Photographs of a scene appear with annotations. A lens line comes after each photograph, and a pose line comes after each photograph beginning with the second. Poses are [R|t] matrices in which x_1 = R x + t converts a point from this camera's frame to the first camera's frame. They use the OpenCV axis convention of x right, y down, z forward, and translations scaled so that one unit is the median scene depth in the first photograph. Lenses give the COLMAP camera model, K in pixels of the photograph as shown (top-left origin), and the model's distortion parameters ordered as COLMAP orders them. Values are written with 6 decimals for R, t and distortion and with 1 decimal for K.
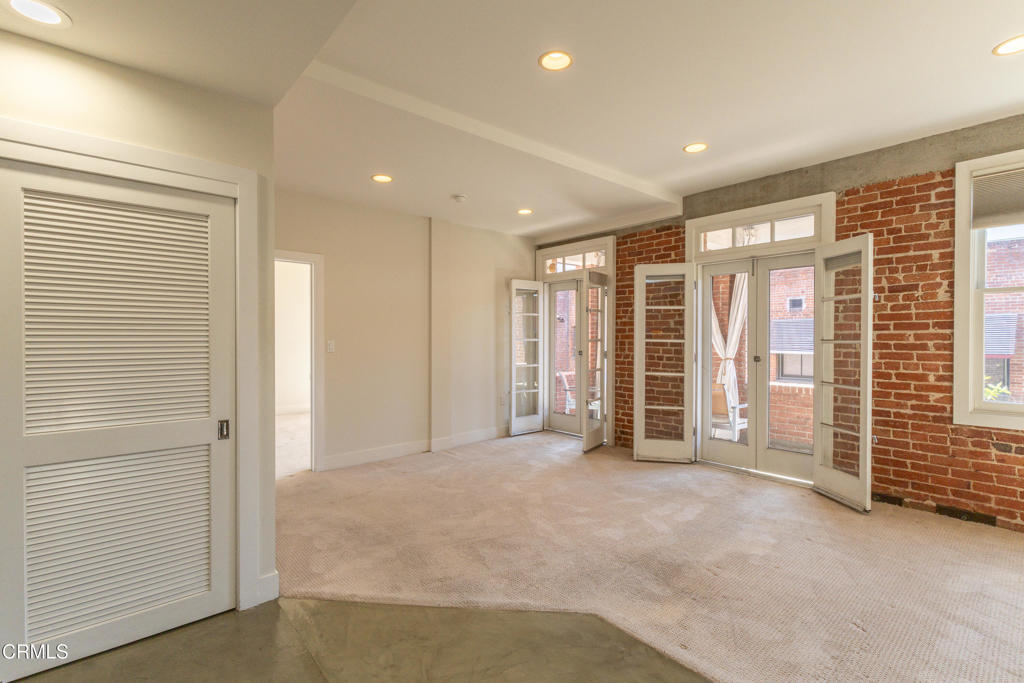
lens RADIAL K [[468.2, 0, 504.7], [0, 468.2, 343.1], [0, 0, 1]] dist [0.002356, 0.000665]
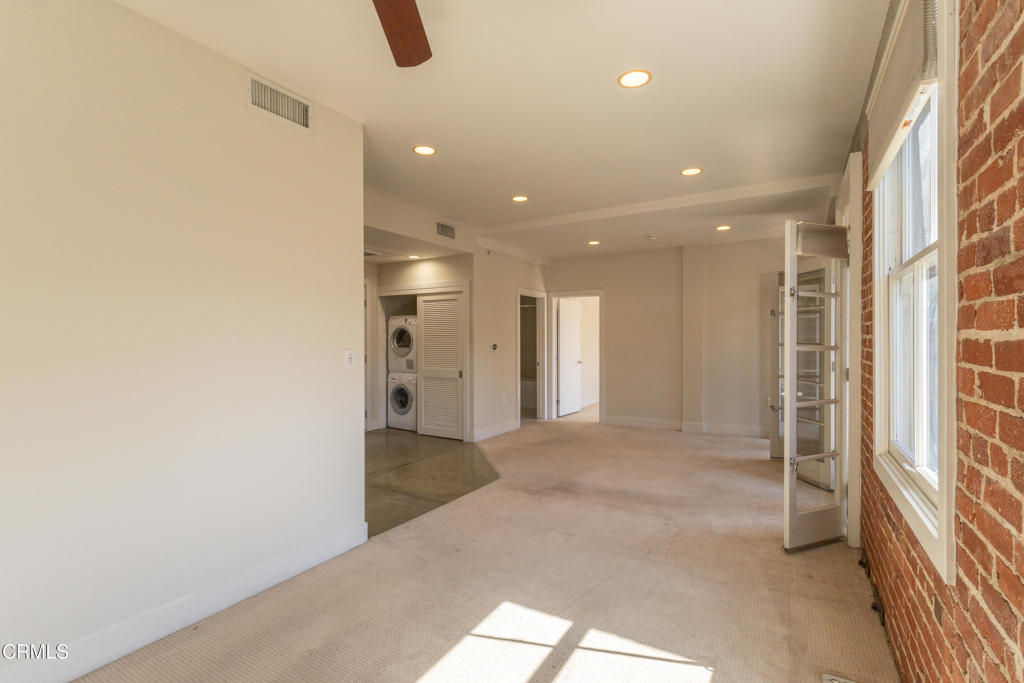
lens RADIAL K [[472.3, 0, 512.0], [0, 472.3, 341.5], [0, 0, 1]] dist [-0.001370, -0.000039]
pose [[0.315304, 0.004723, -0.948979, 1.148359], [-0.008706, 0.999960, 0.002084, -0.010932], [0.948951, 0.007605, 0.315333, 0.210505]]
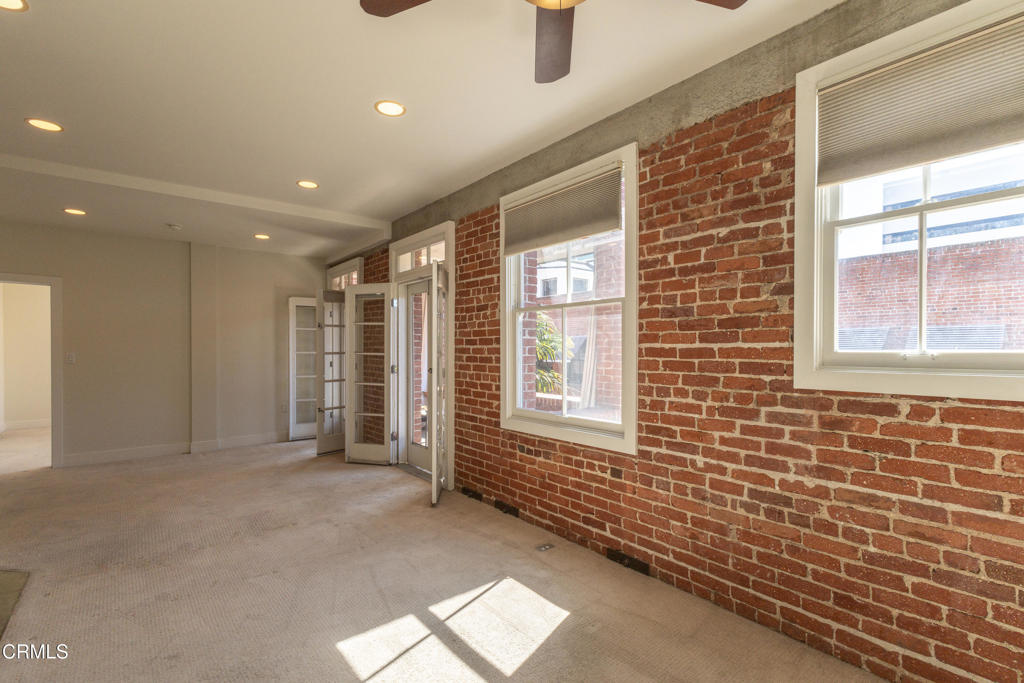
lens RADIAL K [[475.2, 0, 507.6], [0, 475.2, 354.2], [0, 0, 1]] dist [-0.001209, 0.000562]
pose [[0.999183, 0.002393, -0.040346, 0.806229], [-0.002458, 0.999996, -0.001571, -0.003072], [0.040342, 0.001669, 0.999185, -0.114332]]
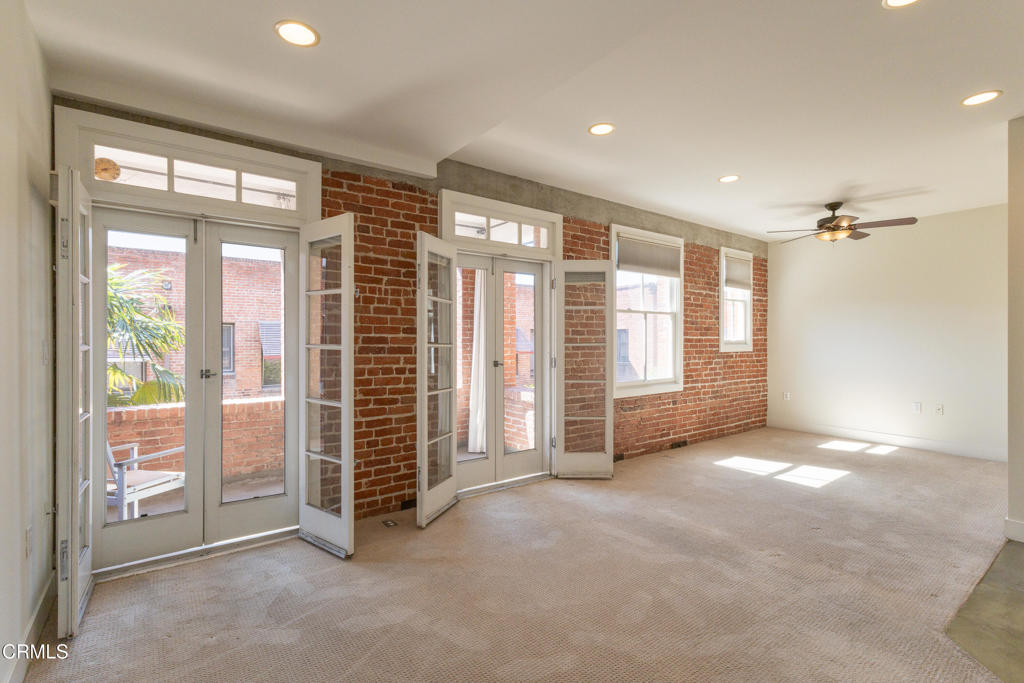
lens RADIAL K [[472.3, 0, 512.0], [0, 472.3, 341.5], [0, 0, 1]] dist [-0.001370, -0.000039]
pose [[0.067679, -0.002719, 0.997703, -0.432941], [0.012401, 0.999921, 0.001884, -0.012895], [-0.997630, 0.012245, 0.067707, 0.956327]]
